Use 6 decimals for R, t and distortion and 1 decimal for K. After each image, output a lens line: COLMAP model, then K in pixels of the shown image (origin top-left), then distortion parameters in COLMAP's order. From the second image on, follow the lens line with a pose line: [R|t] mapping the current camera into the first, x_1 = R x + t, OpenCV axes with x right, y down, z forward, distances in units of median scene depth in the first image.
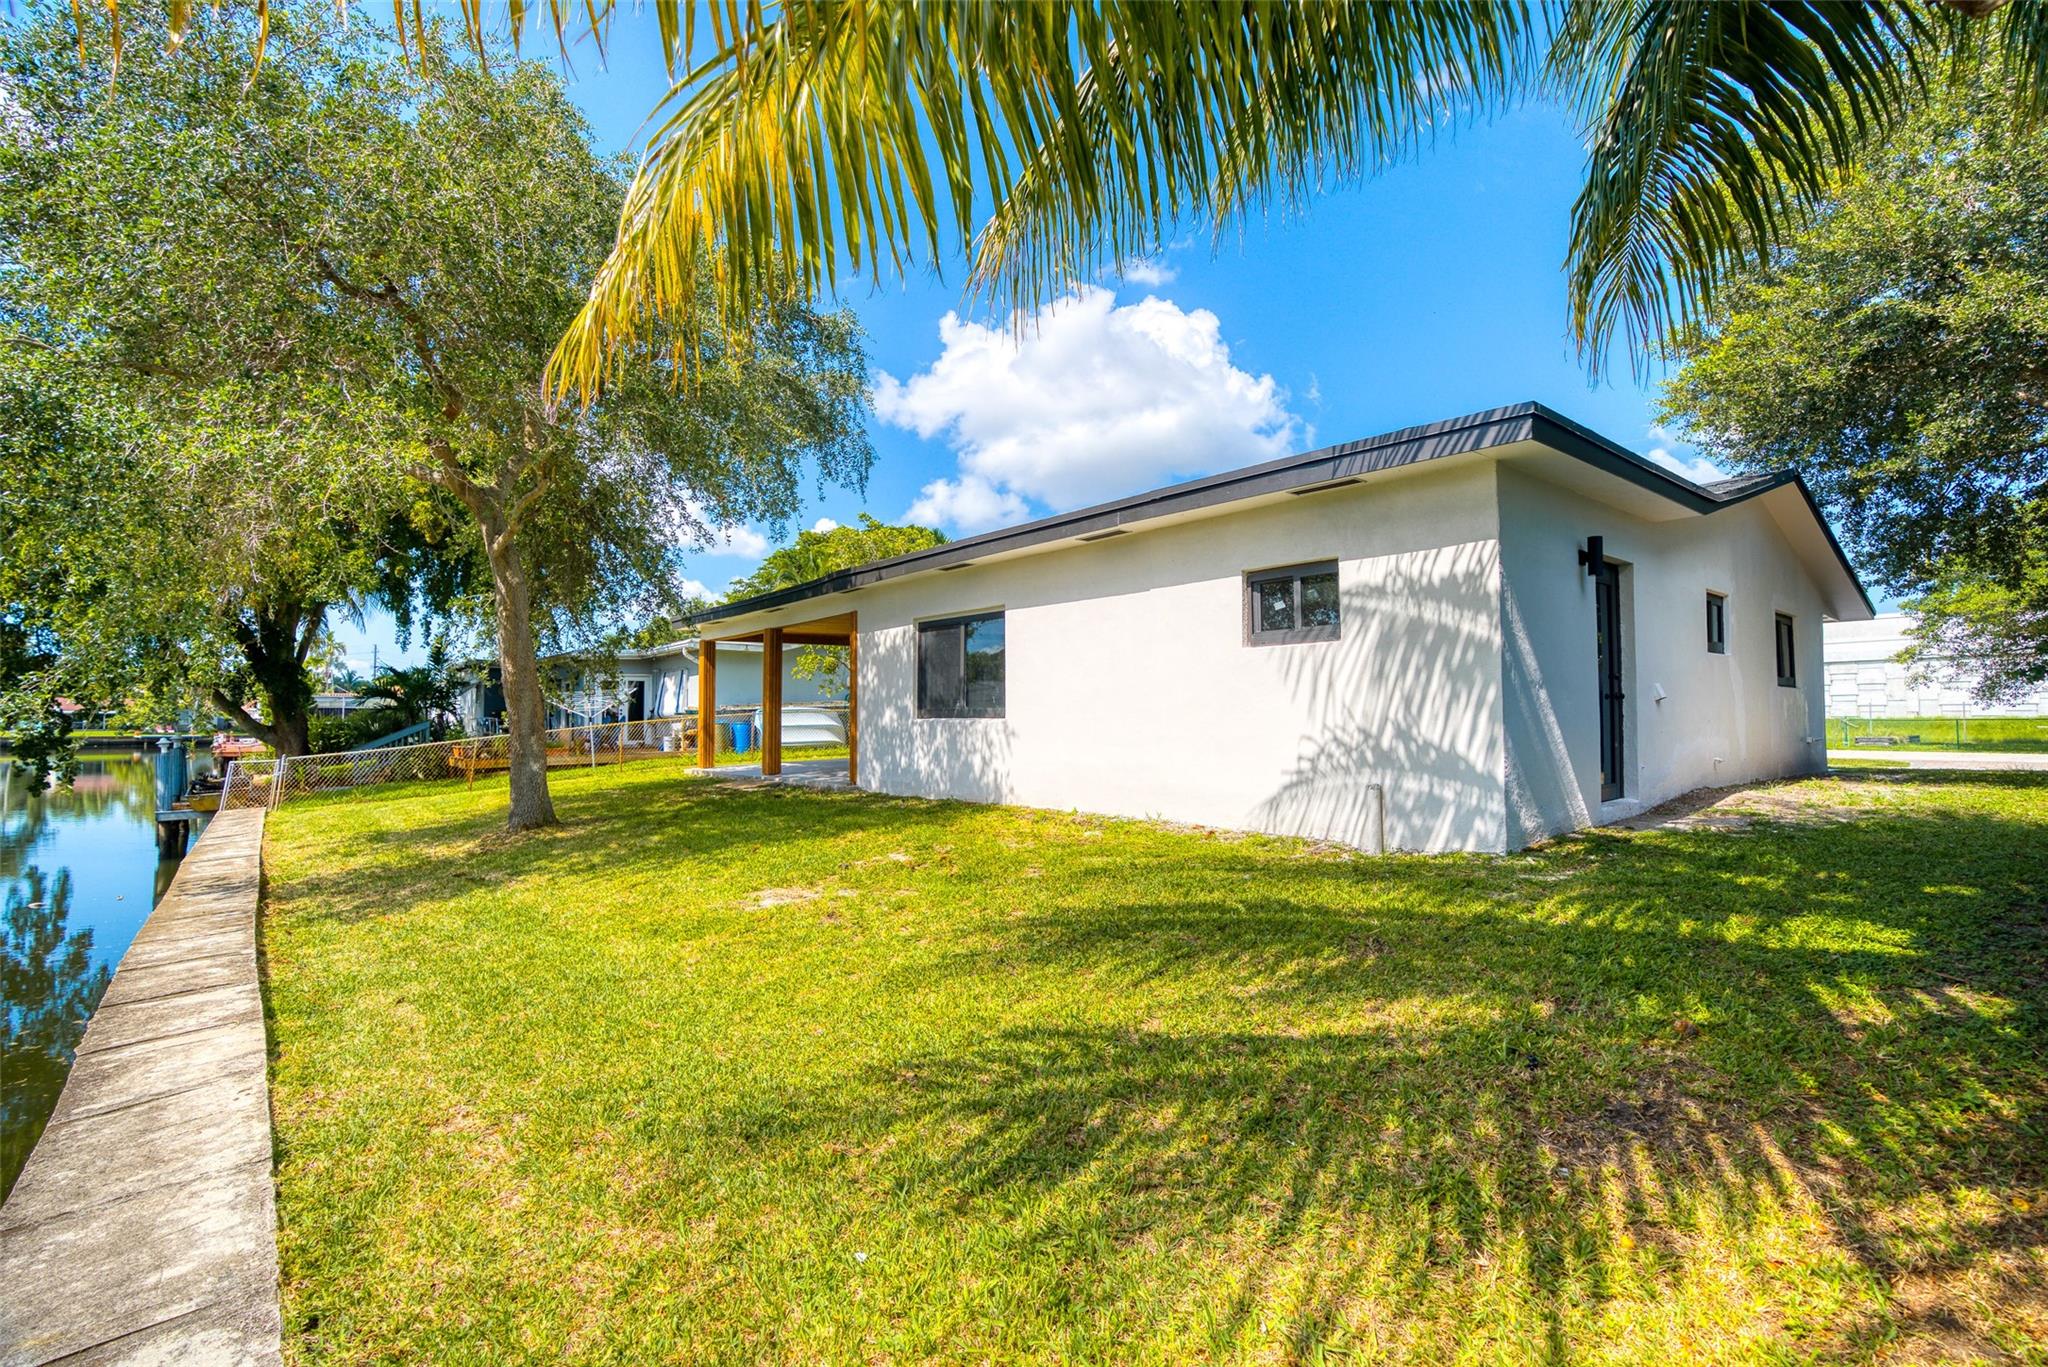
lens RADIAL K [[953.4, 0, 1024.0], [0, 953.4, 683.5], [0, 0, 1]] dist [-0.013770, -0.000247]
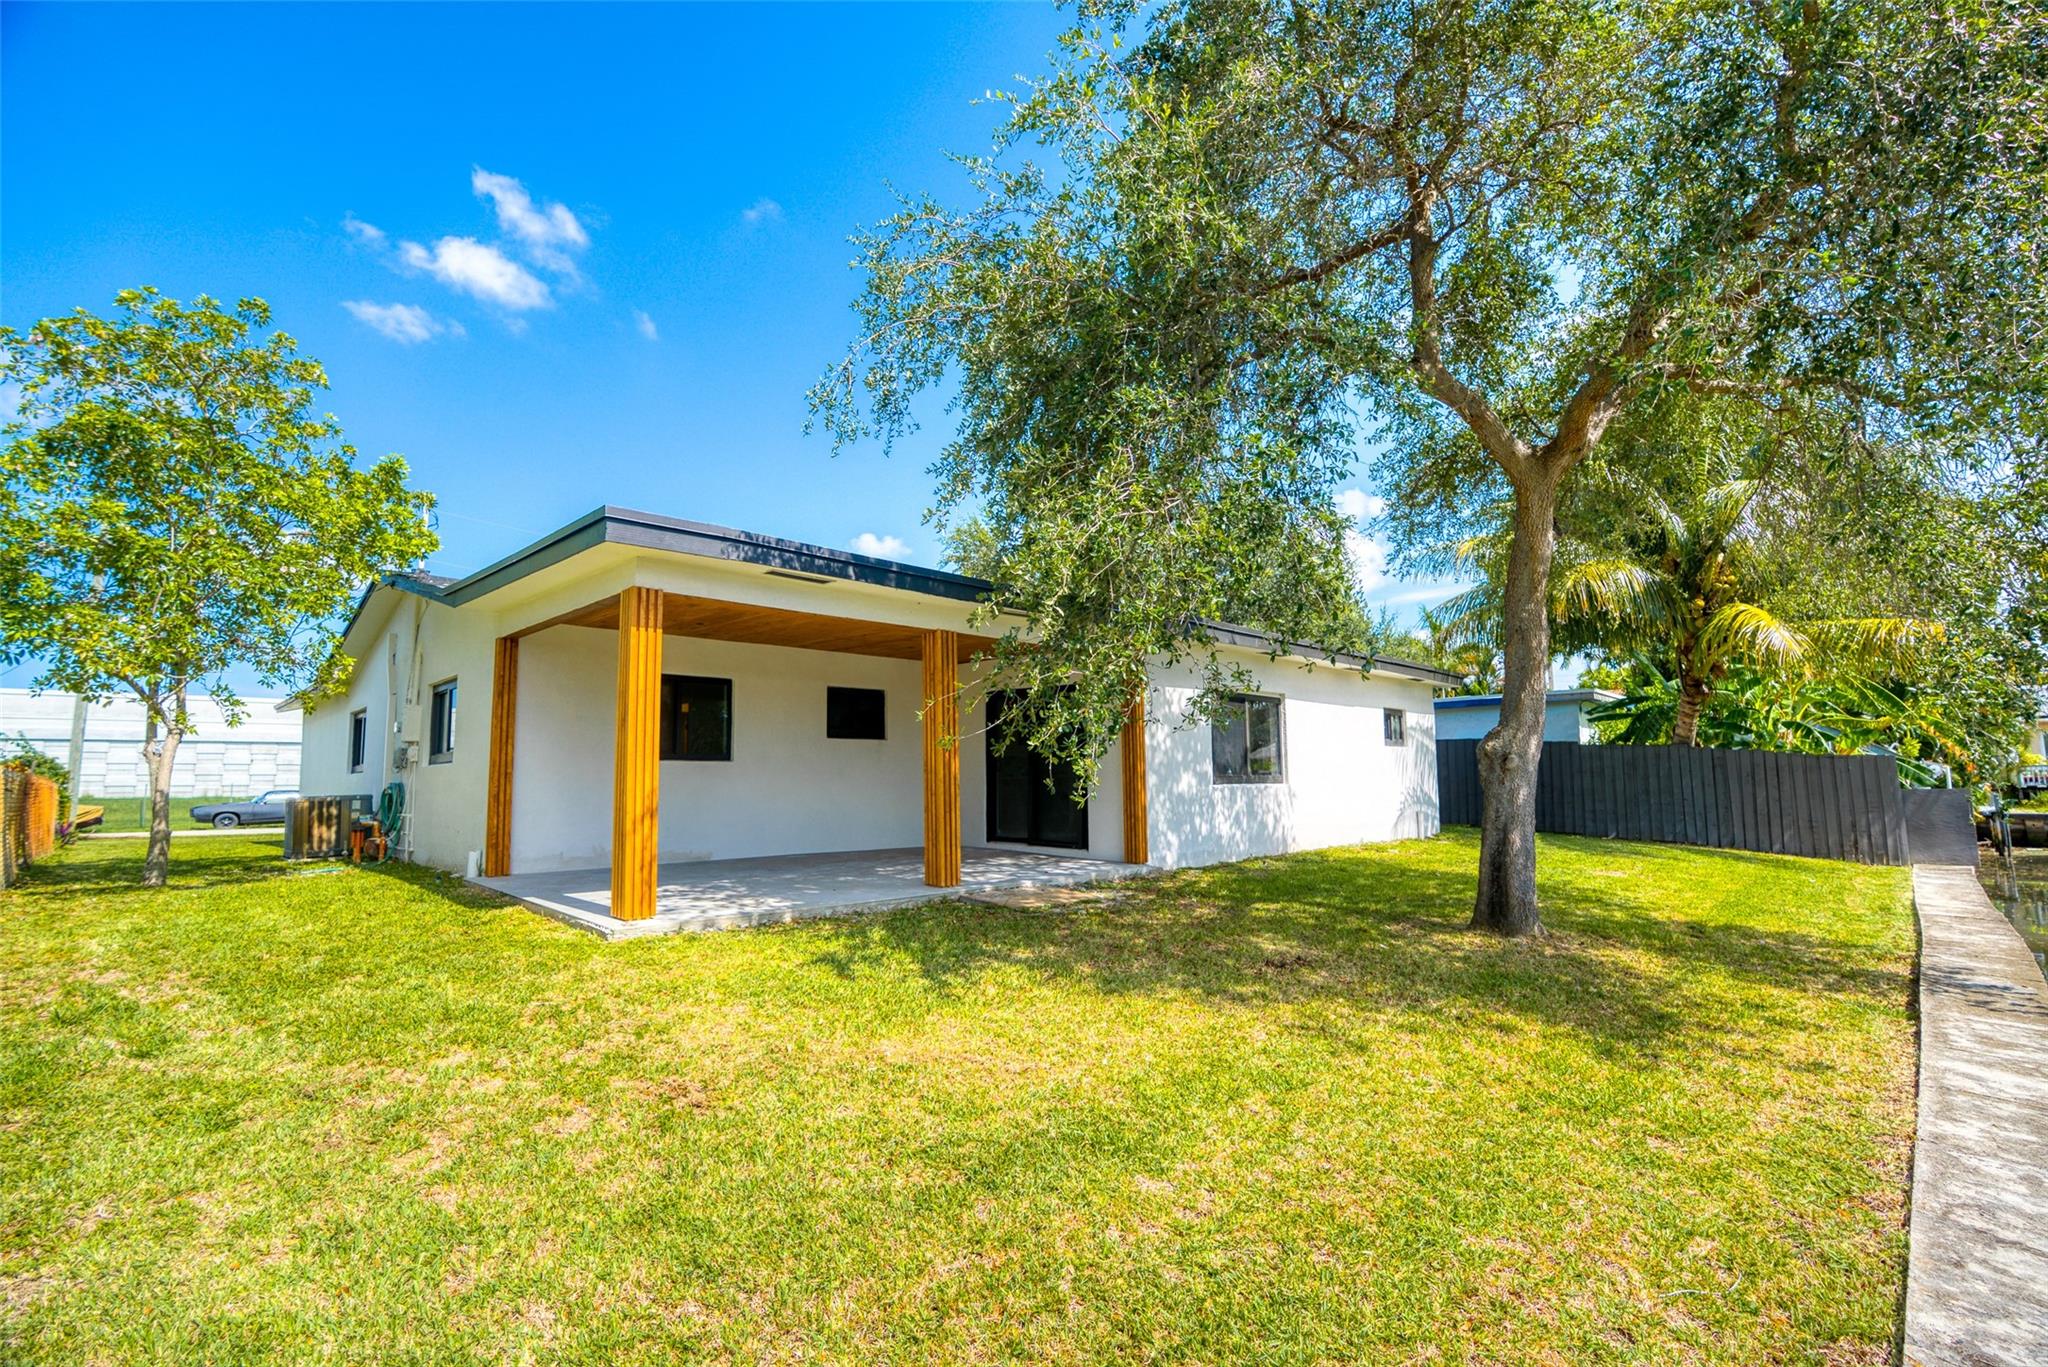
lens RADIAL K [[953.4, 0, 1024.0], [0, 953.4, 683.5], [0, 0, 1]] dist [-0.013770, -0.000247]
pose [[-0.126421, 0.103365, 0.986577, -1.098736], [-0.029607, 0.993720, -0.107907, 0.046030], [-0.991535, -0.042851, -0.122567, 1.337700]]
